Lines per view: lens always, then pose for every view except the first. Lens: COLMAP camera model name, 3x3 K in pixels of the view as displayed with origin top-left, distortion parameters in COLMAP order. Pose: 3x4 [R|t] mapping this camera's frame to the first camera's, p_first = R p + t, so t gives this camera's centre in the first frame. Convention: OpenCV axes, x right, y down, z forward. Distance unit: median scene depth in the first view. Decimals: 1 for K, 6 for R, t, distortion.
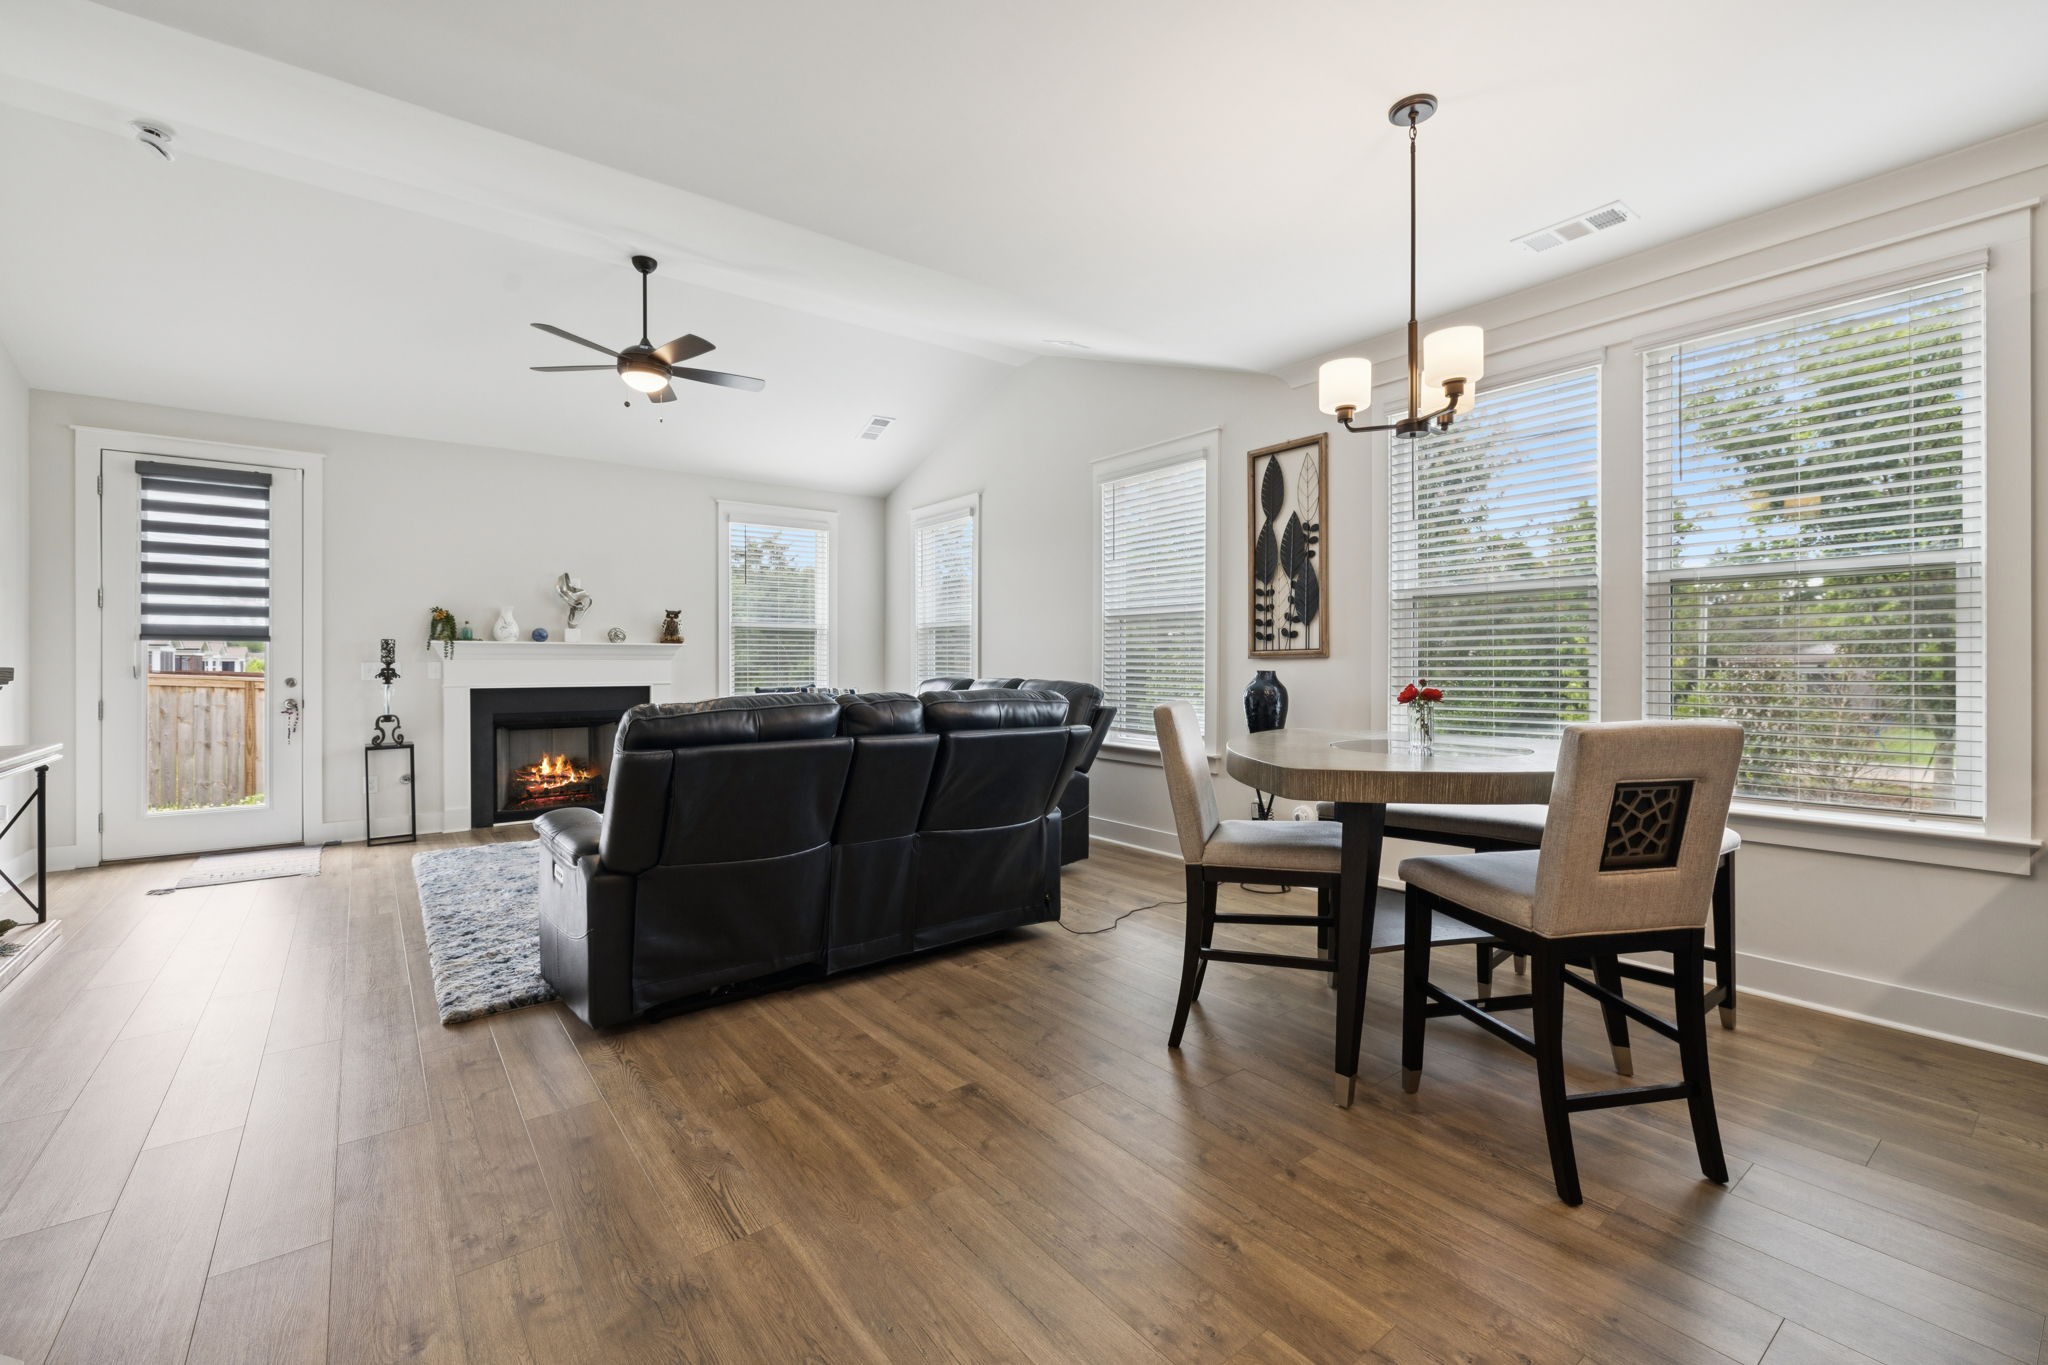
lens RADIAL K [[861.8, 0, 1022.7], [0, 861.8, 667.5], [0, 0, 1]] dist [0.001623, -0.000176]
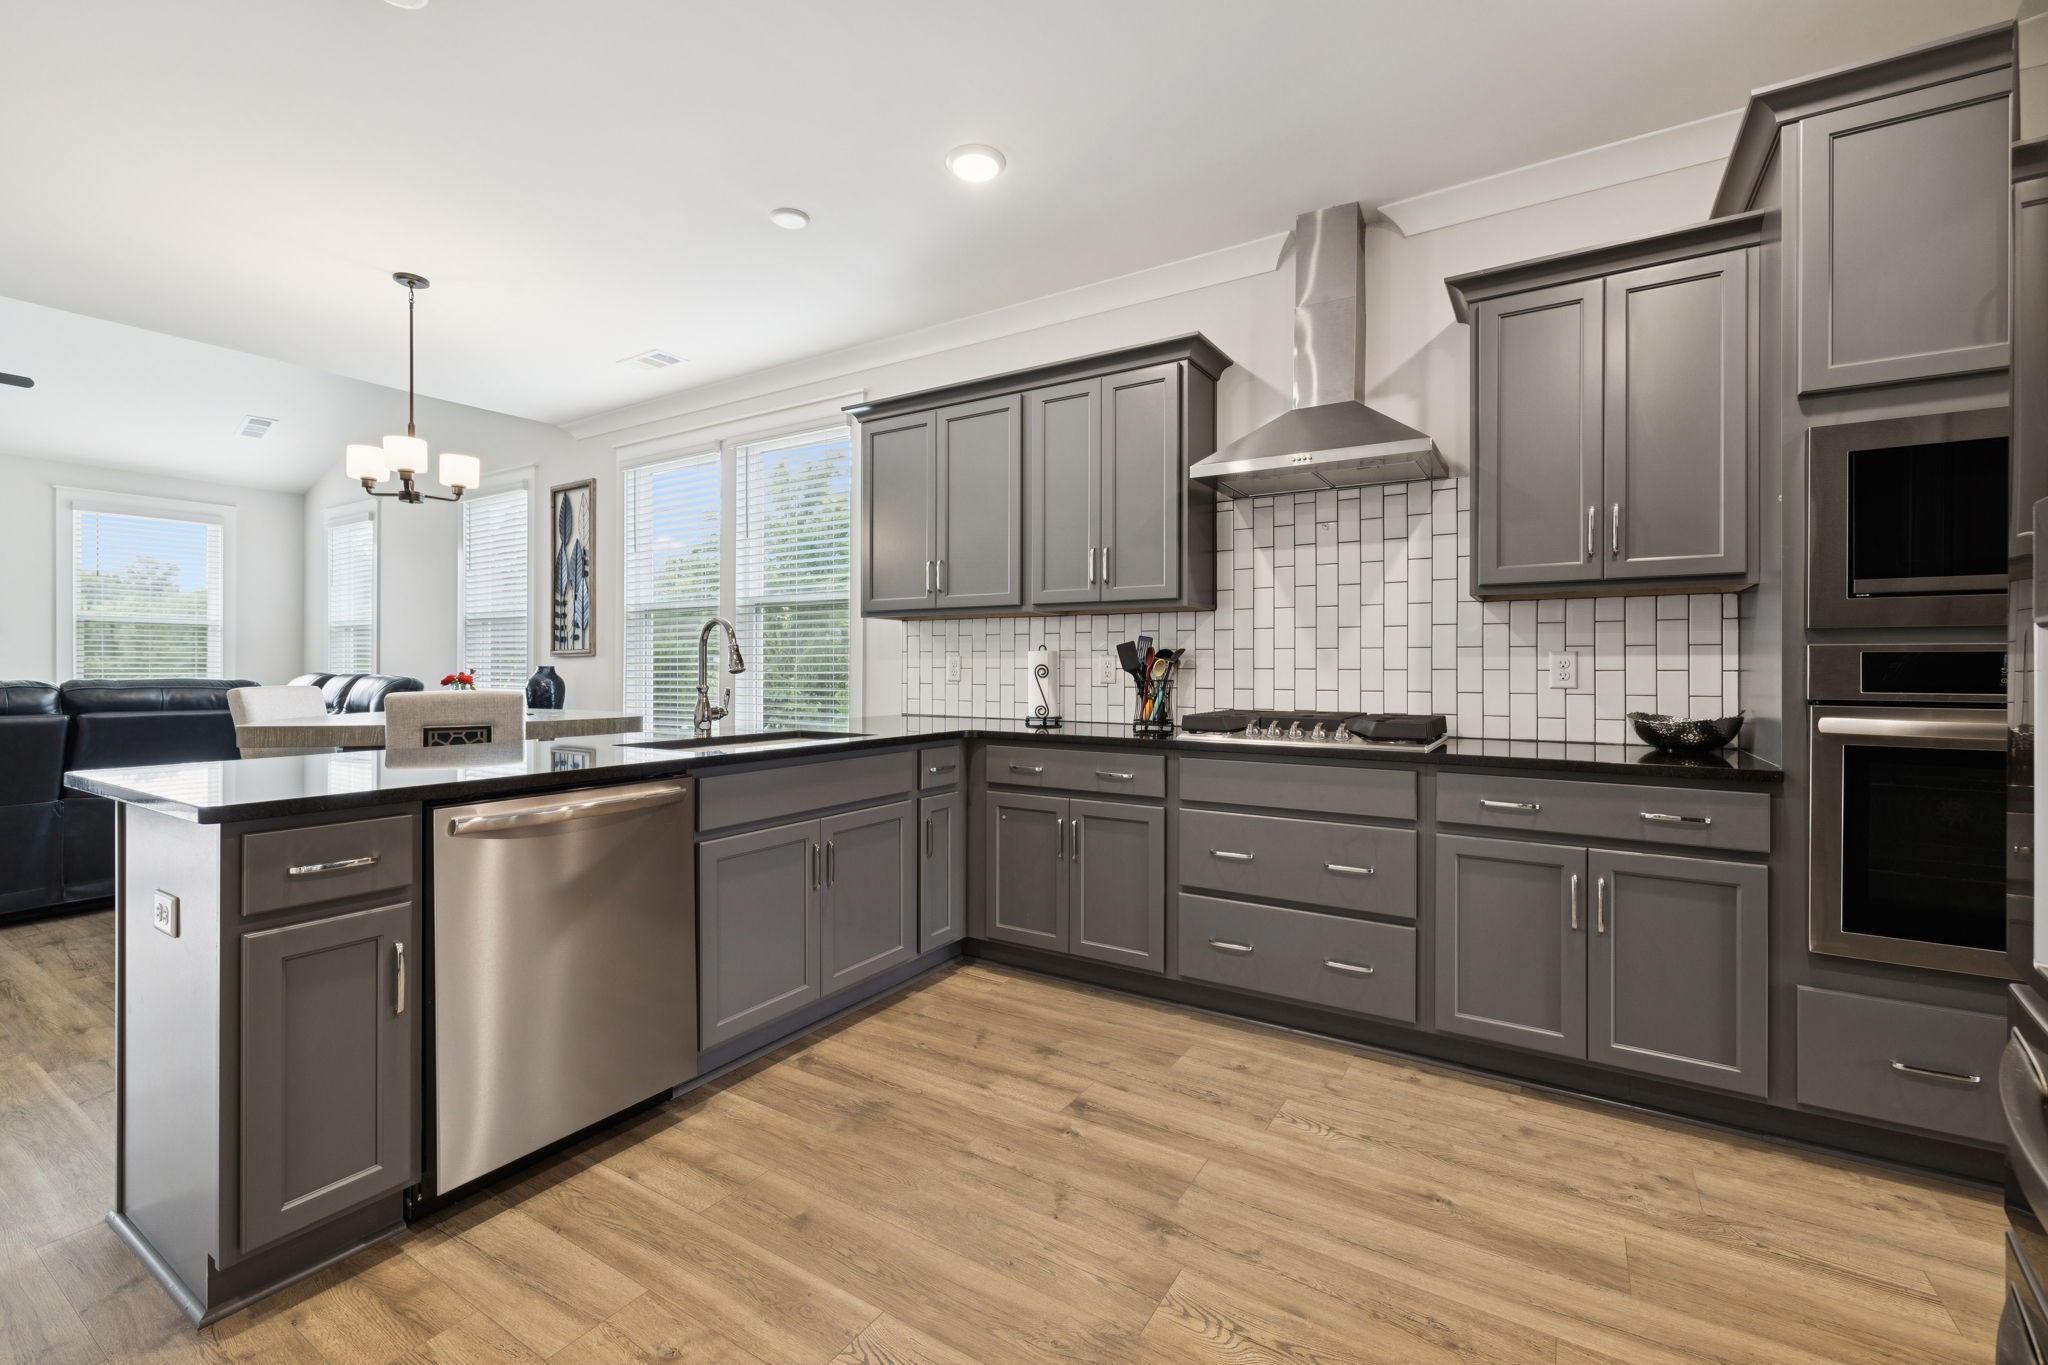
lens RADIAL K [[861.8, 0, 1022.7], [0, 861.8, 667.5], [0, 0, 1]] dist [0.001623, -0.000176]
pose [[0.938033, 0.003993, 0.346524, 0.423146], [-0.002527, 0.999986, -0.004683, 0.008185], [-0.346538, 0.003517, 0.938029, -0.339717]]
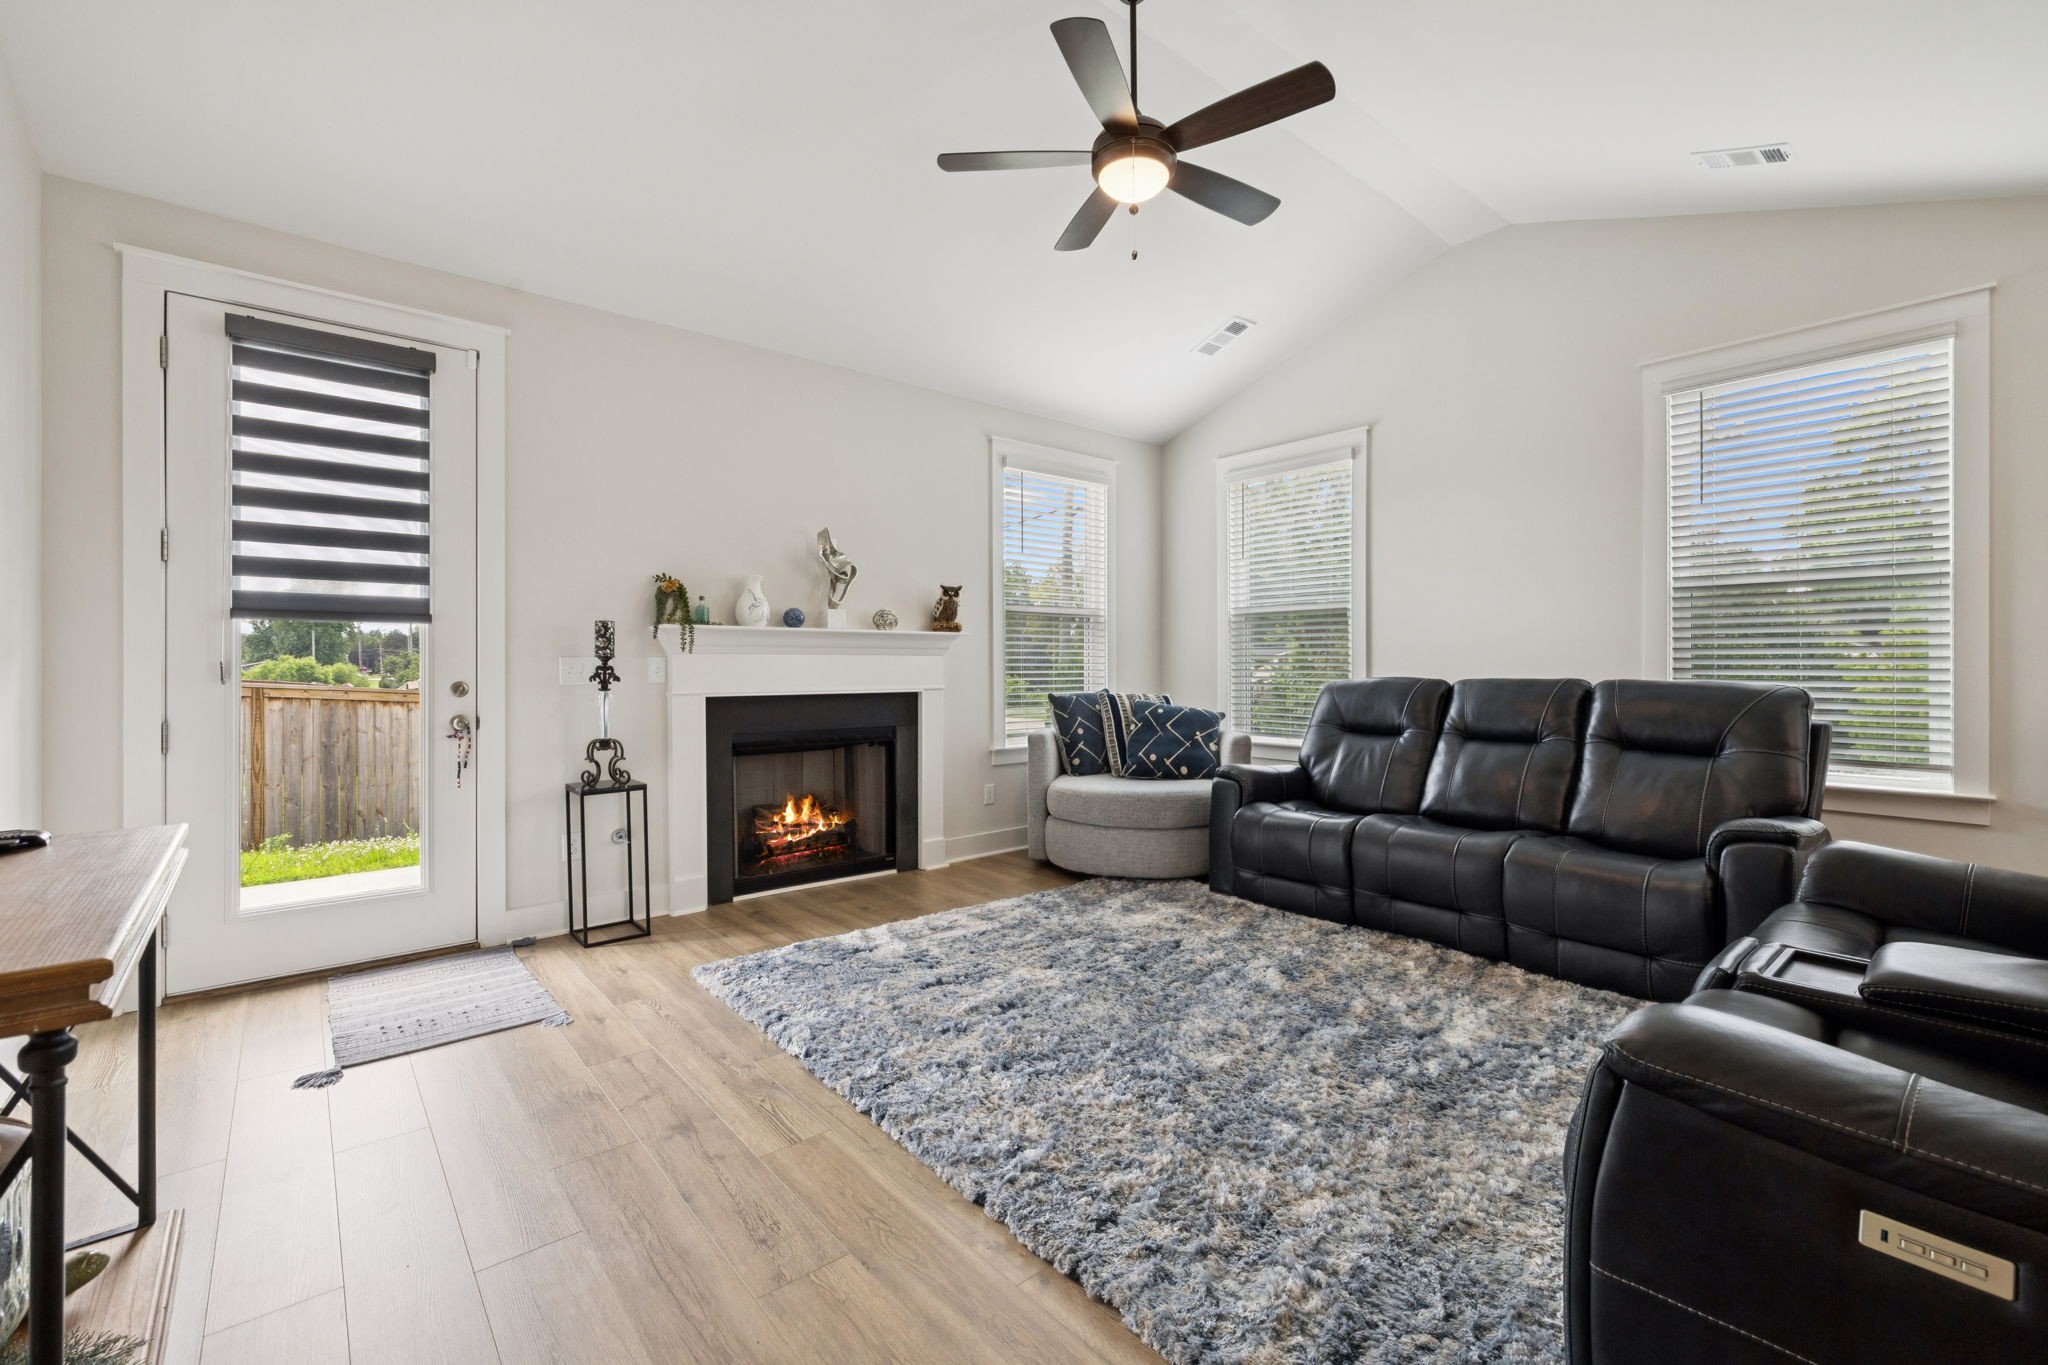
lens RADIAL K [[864.5, 0, 1022.7], [0, 864.5, 664.8], [0, 0, 1]] dist [0.001971, 0.000221]
pose [[0.998828, -0.001918, 0.048367, -0.493782], [0.002304, 0.999966, -0.007920, 0.006122], [-0.048350, 0.008022, 0.998798, 0.370214]]
